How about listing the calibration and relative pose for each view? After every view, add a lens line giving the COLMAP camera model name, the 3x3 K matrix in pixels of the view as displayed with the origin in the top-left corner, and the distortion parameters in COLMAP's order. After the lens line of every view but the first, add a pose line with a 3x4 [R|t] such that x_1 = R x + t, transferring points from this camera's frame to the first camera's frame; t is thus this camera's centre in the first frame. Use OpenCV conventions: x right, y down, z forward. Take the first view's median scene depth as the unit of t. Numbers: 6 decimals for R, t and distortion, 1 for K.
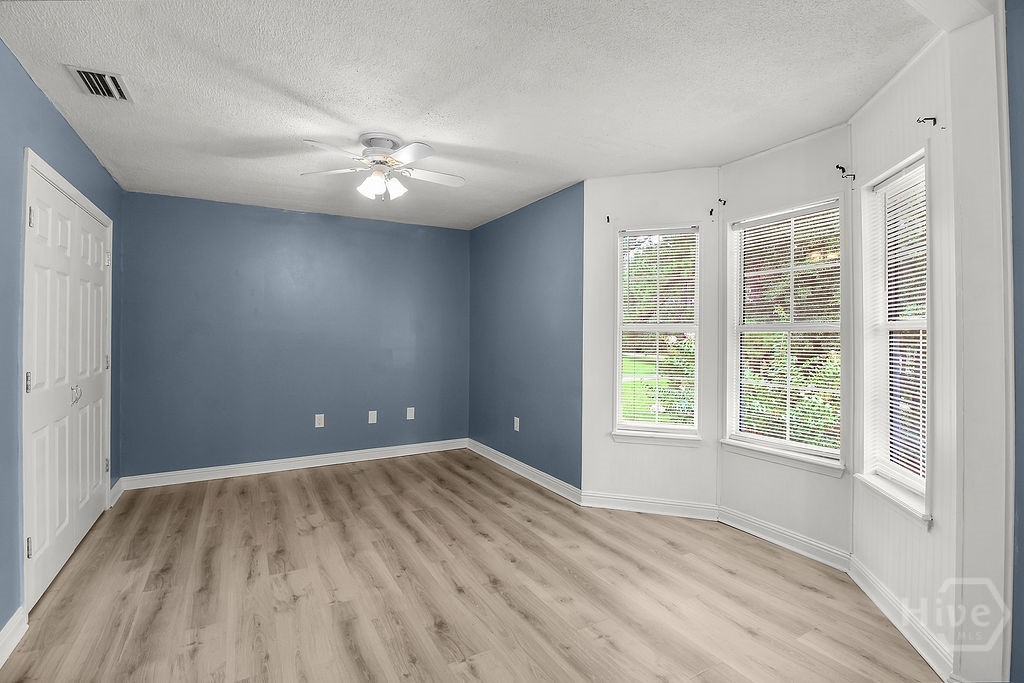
lens RADIAL K [[482.5, 0, 511.8], [0, 482.5, 333.1], [0, 0, 1]] dist [-0.007507, -0.007460]
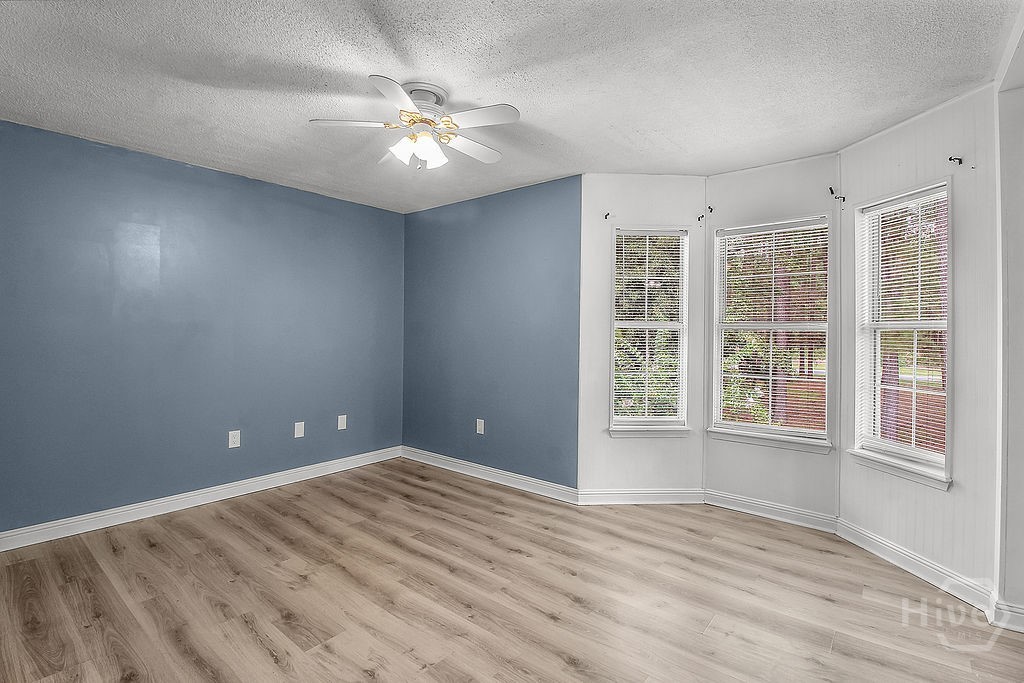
lens RADIAL K [[482.5, 0, 512.0], [0, 482.5, 335.5], [0, 0, 1]] dist [-0.007507, -0.007460]
pose [[0.931403, 0.000923, 0.363988, -0.392707], [-0.006301, 0.999888, 0.013589, -0.000653], [-0.363934, -0.014950, 0.931305, 0.158948]]
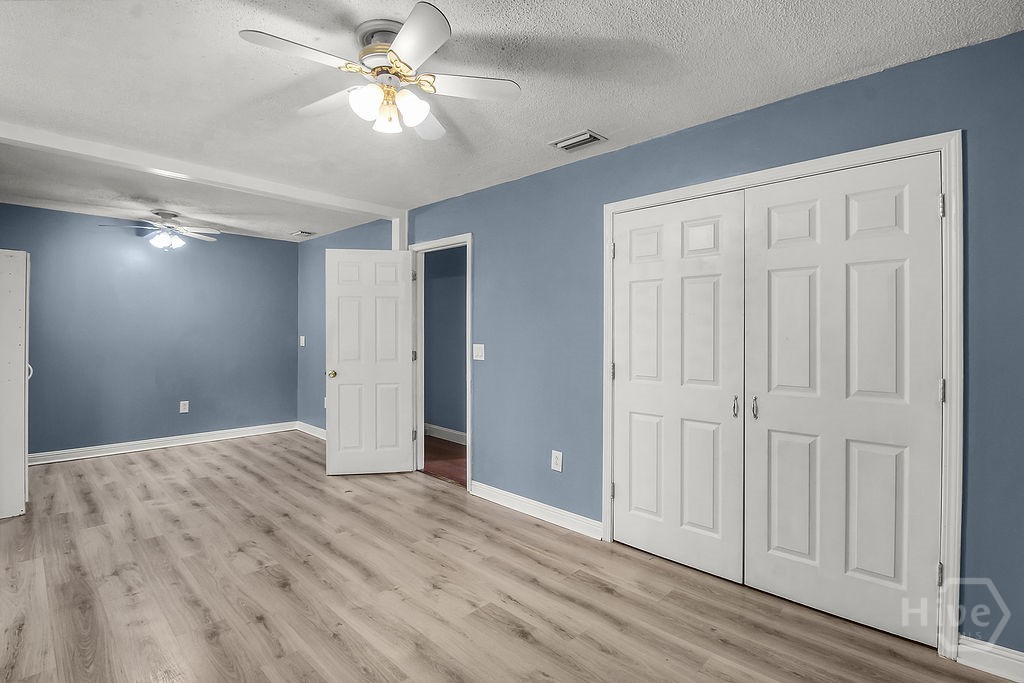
lens RADIAL K [[482.5, 0, 510.2], [0, 482.5, 333.5], [0, 0, 1]] dist [-0.007507, -0.007460]
pose [[-0.958501, -0.008139, -0.284974, -0.229076], [-0.009462, 0.999950, 0.003265, -0.002905], [0.284933, 0.005826, -0.958530, 1.546275]]
